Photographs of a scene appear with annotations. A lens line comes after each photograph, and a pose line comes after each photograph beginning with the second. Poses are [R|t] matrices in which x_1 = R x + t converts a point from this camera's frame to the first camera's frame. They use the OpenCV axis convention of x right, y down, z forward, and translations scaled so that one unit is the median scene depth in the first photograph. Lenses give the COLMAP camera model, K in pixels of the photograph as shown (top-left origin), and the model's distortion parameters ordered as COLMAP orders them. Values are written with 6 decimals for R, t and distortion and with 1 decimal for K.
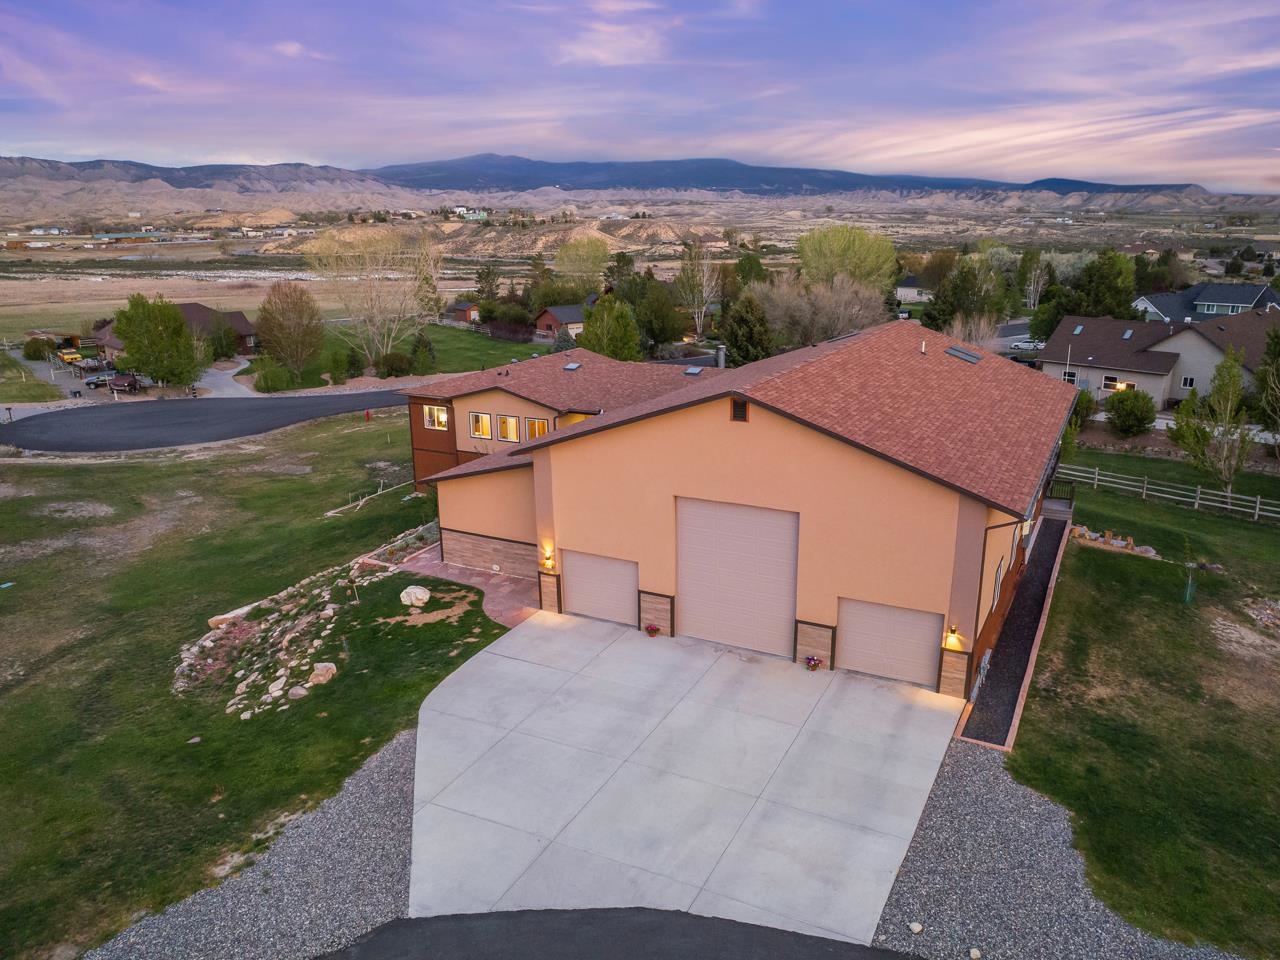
lens RADIAL K [[941.0, 0, 610.2], [0, 941.0, 482.5], [0, 0, 1]] dist [-0.067715, 0.049475]
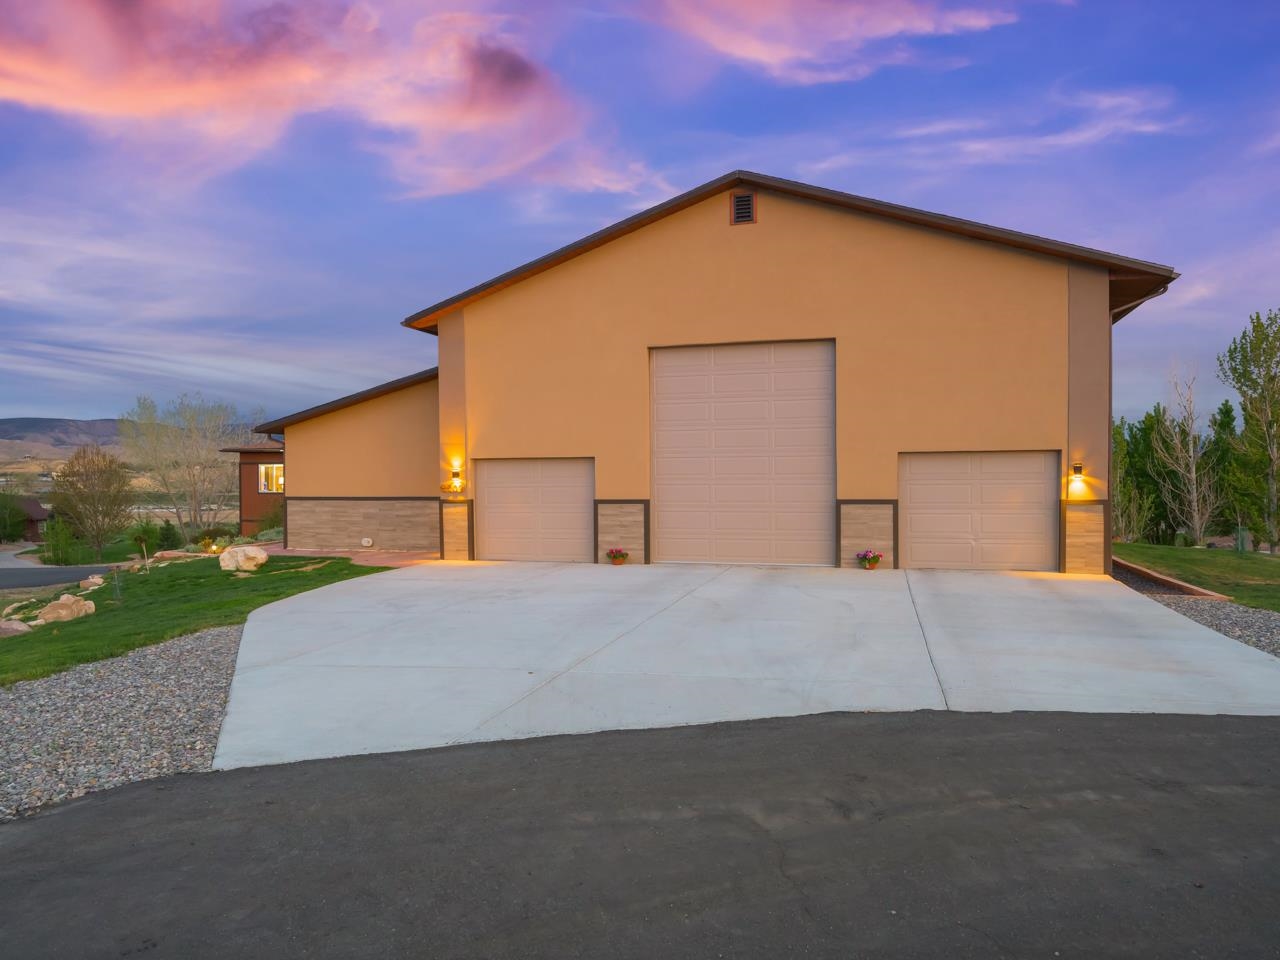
lens RADIAL K [[889.3, 0, 631.4], [0, 889.3, 483.7], [0, 0, 1]] dist [-0.005032, -0.001185]
pose [[0.977404, 0.010579, 0.211116, -0.078479], [0.045793, 0.964431, -0.260339, 0.263870], [-0.206361, 0.264124, 0.942154, 0.362168]]
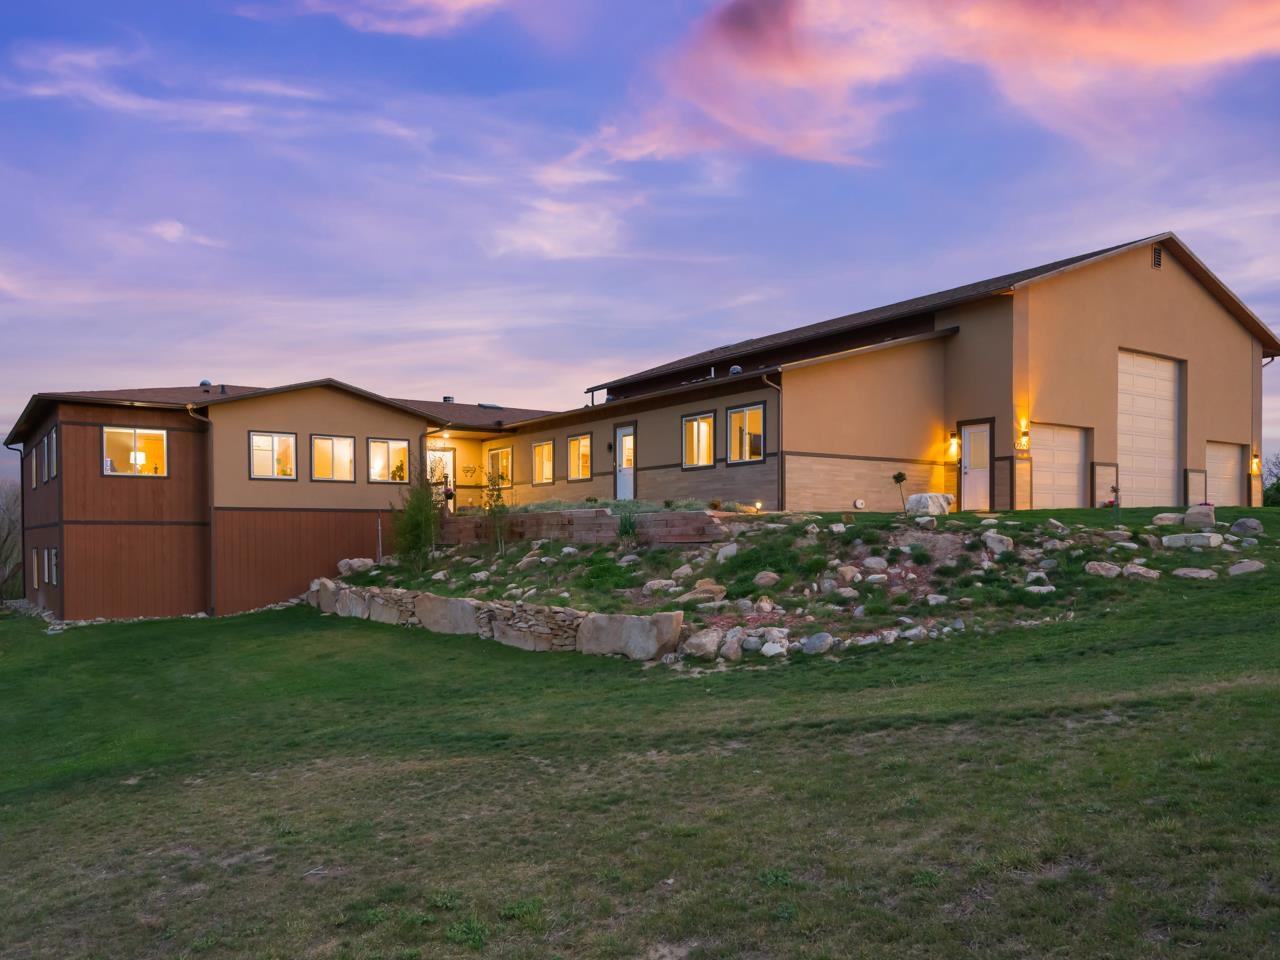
lens RADIAL K [[1035.3, 0, 631.3], [0, 1035.3, 543.1], [0, 0, 1]] dist [-0.004560, 0.003648]
pose [[0.433358, 0.010397, 0.901162, -0.994304], [0.248975, 0.959637, -0.130801, 0.200194], [-0.866148, 0.281051, 0.413277, 0.960674]]
